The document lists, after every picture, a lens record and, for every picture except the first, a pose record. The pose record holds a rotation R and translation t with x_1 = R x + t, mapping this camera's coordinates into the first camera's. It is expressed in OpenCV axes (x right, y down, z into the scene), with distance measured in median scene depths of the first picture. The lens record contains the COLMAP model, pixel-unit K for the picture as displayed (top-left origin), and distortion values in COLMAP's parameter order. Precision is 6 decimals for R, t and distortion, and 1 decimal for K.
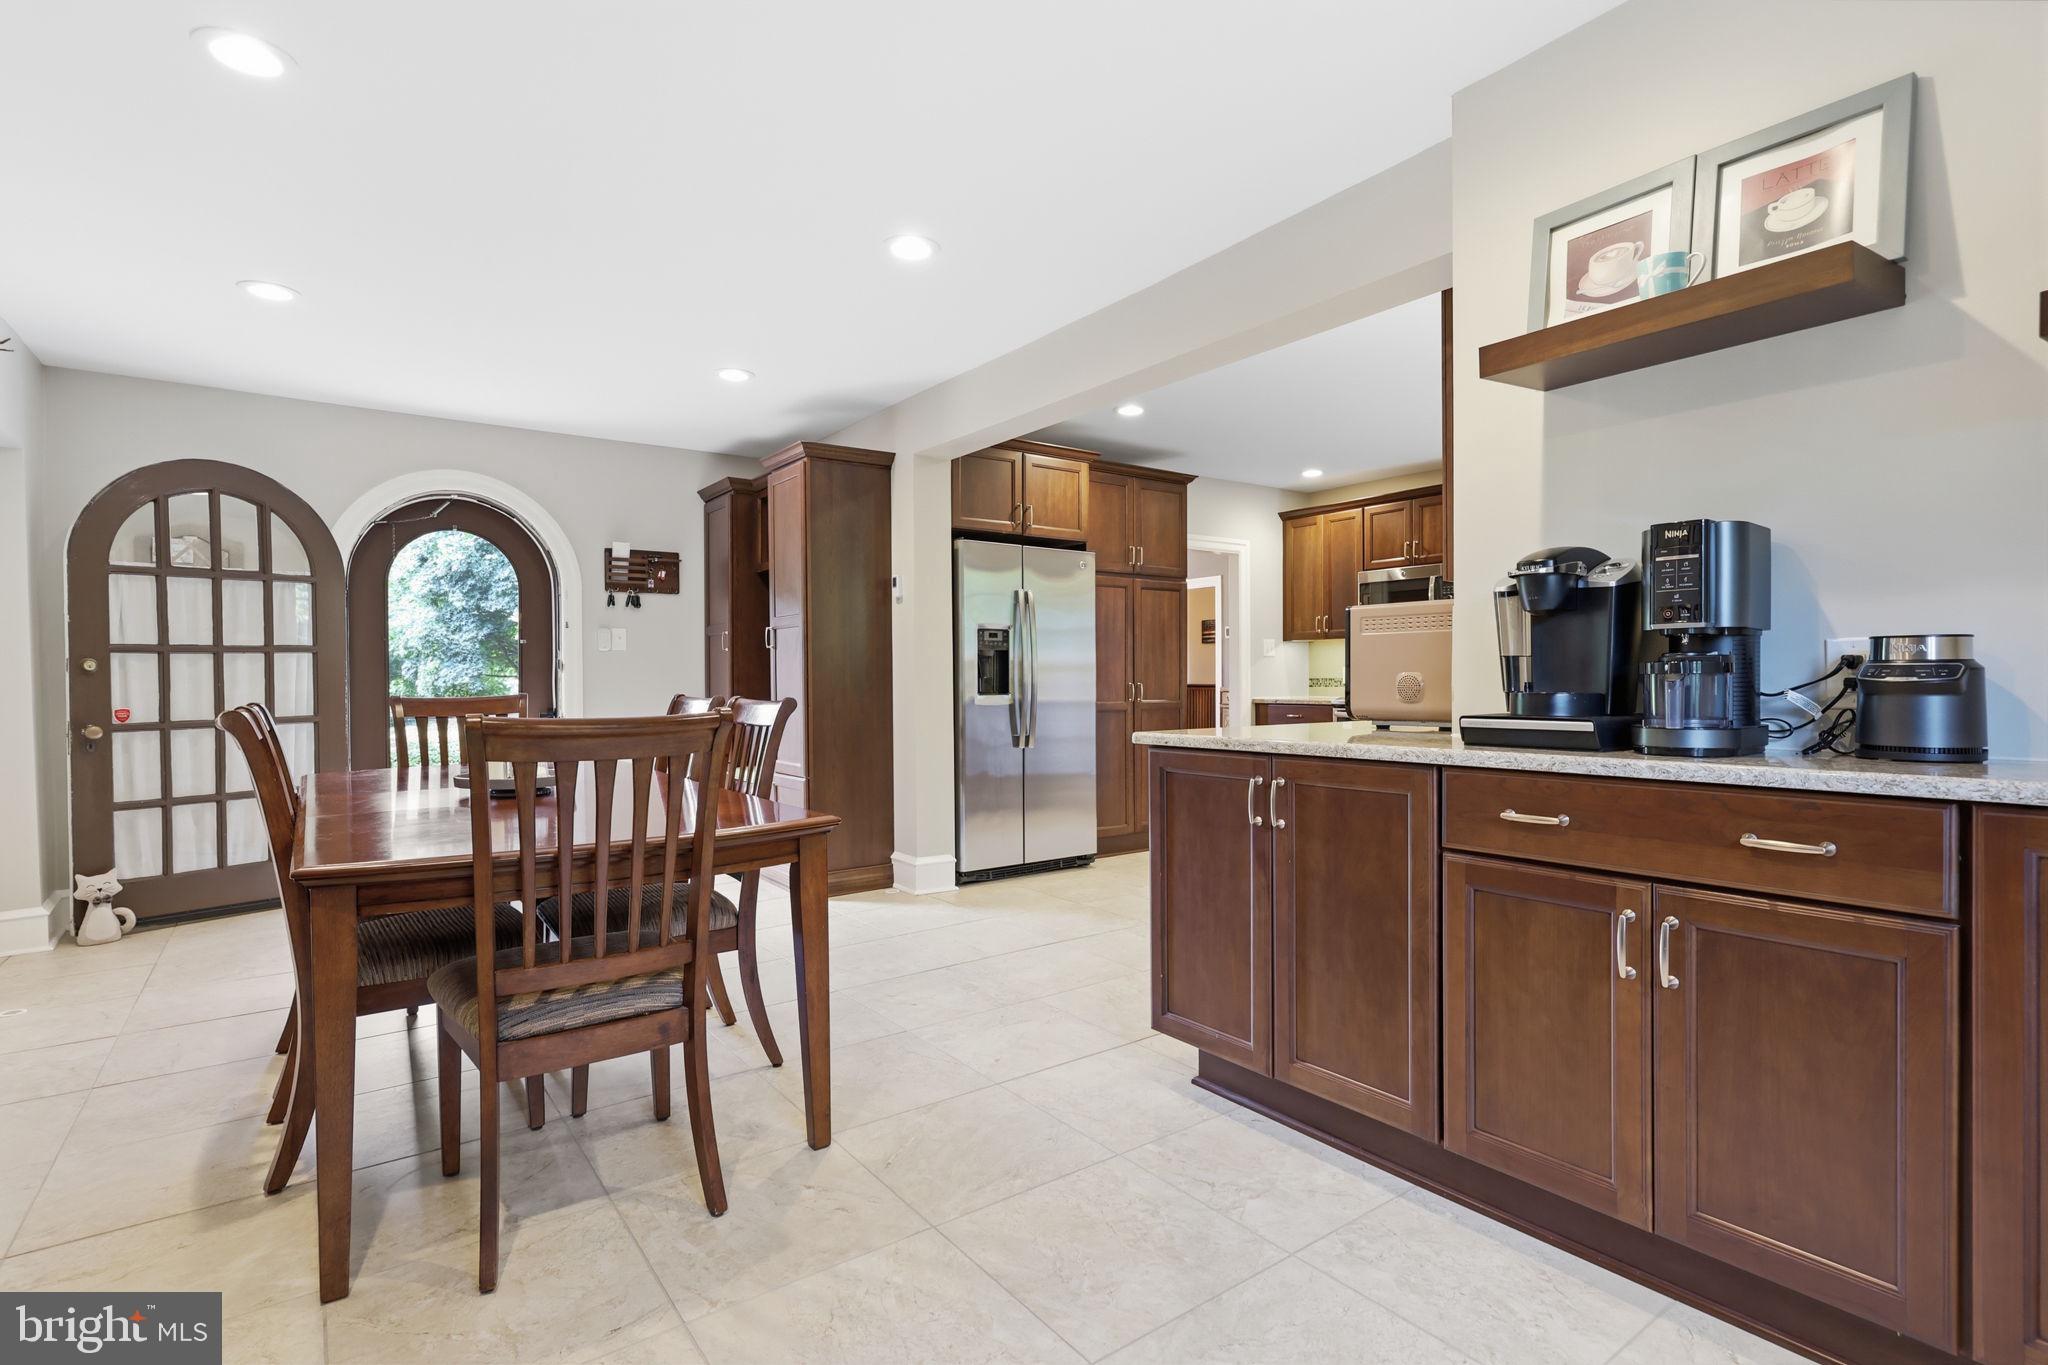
lens RADIAL K [[1024.0, 0, 1023.2], [0, 1024.0, 683.8], [0, 0, 1]] dist [0.001405, 0.000036]
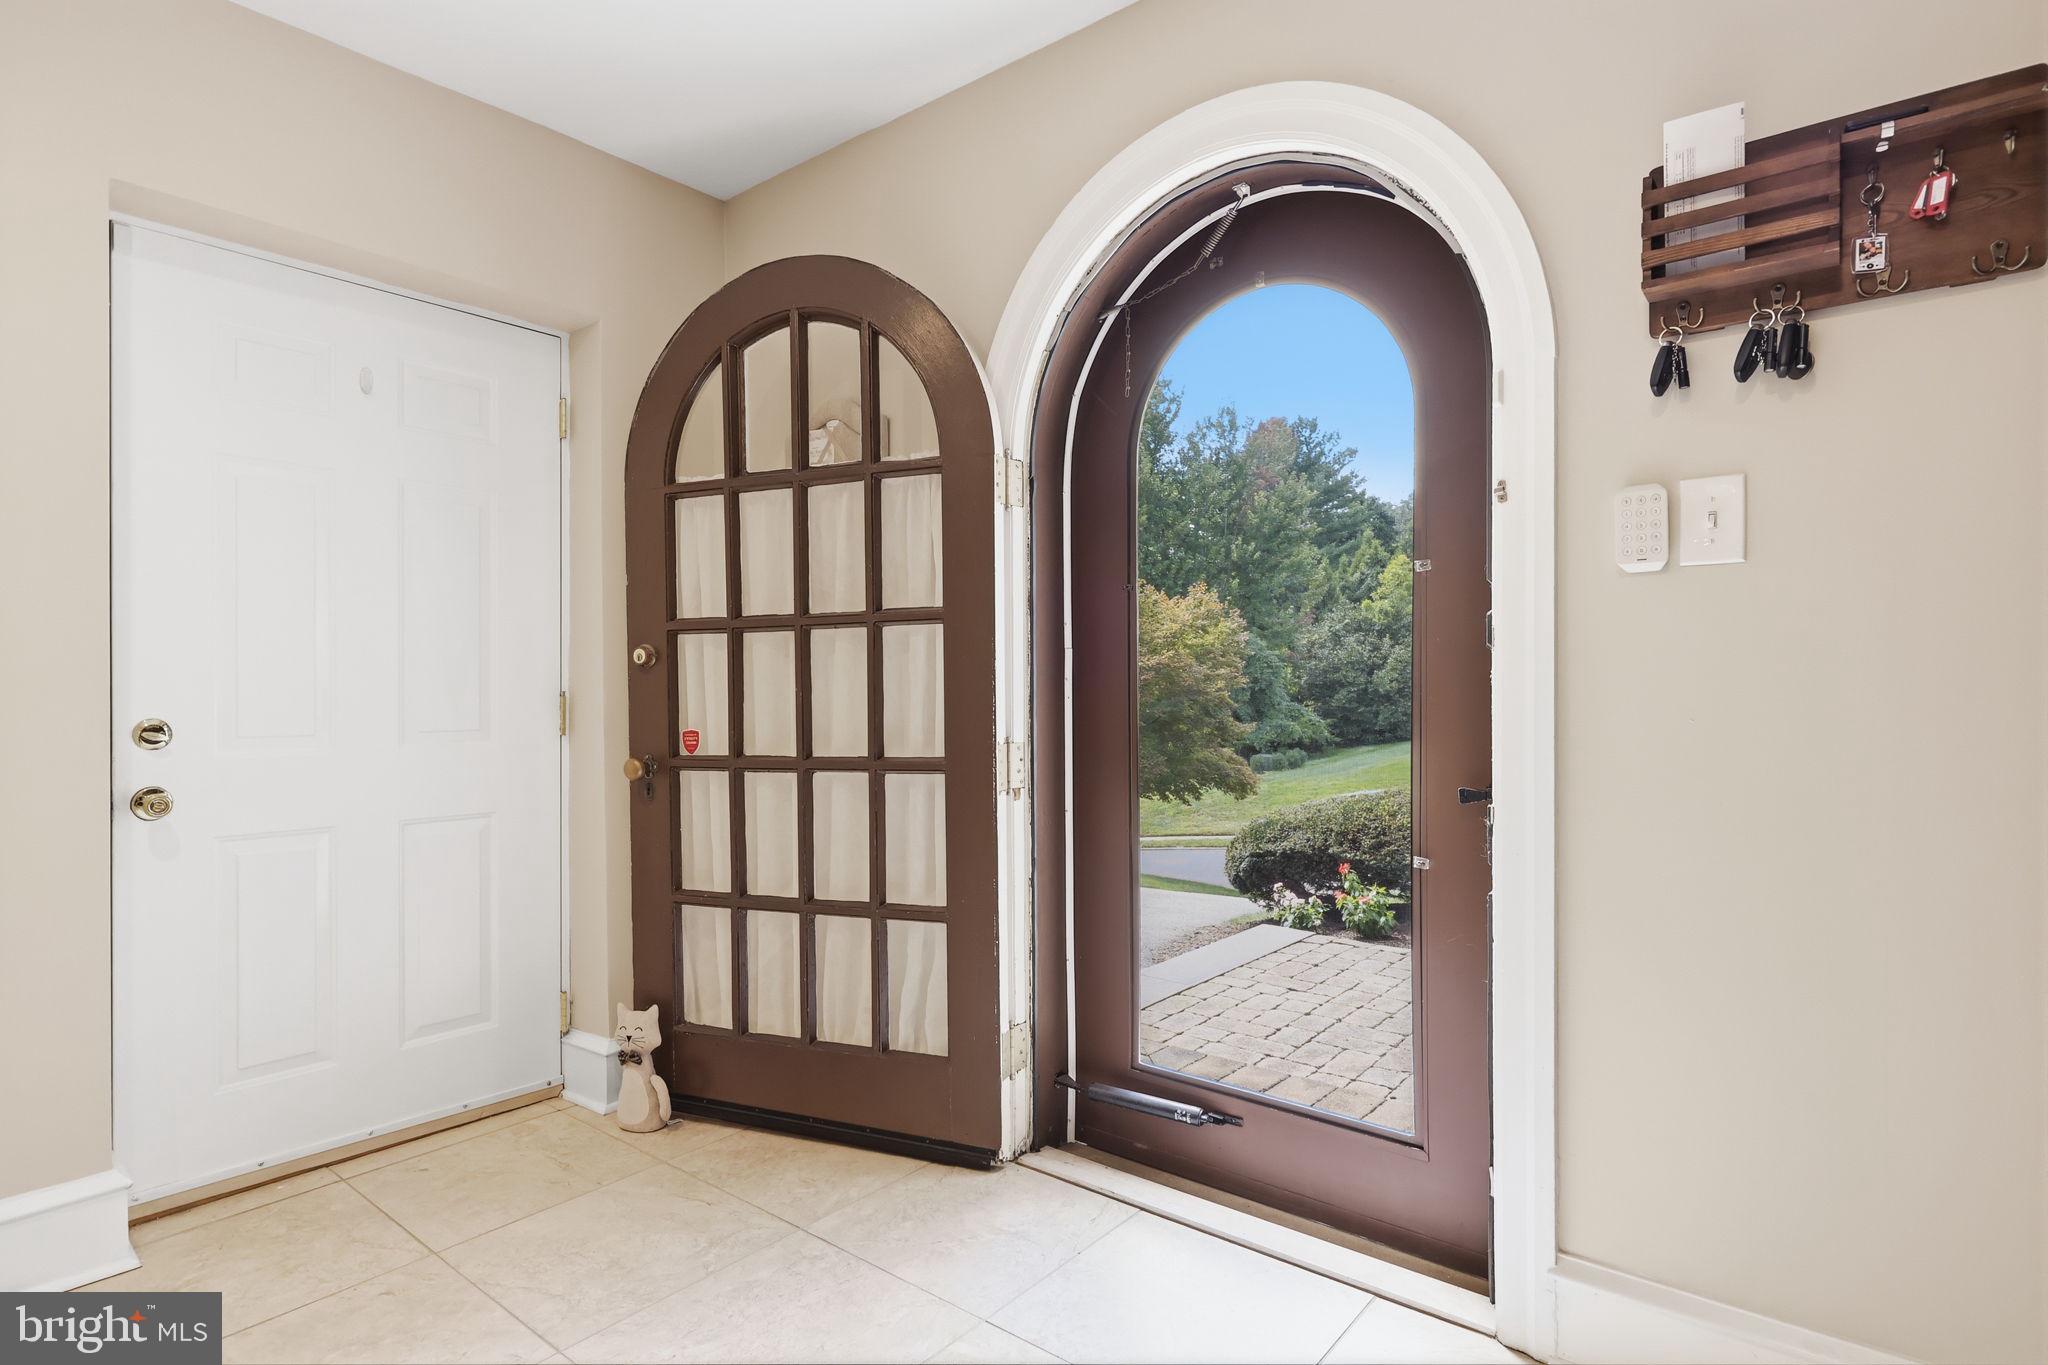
lens RADIAL K [[1024.0, 0, 1012.9], [0, 1024.0, 686.3], [0, 0, 1]] dist [0.001405, 0.000036]
pose [[0.292918, 0.007554, -0.956108, -0.256545], [-0.007636, 0.999955, 0.005561, -0.004680], [0.956107, 0.005672, 0.292962, 0.948217]]
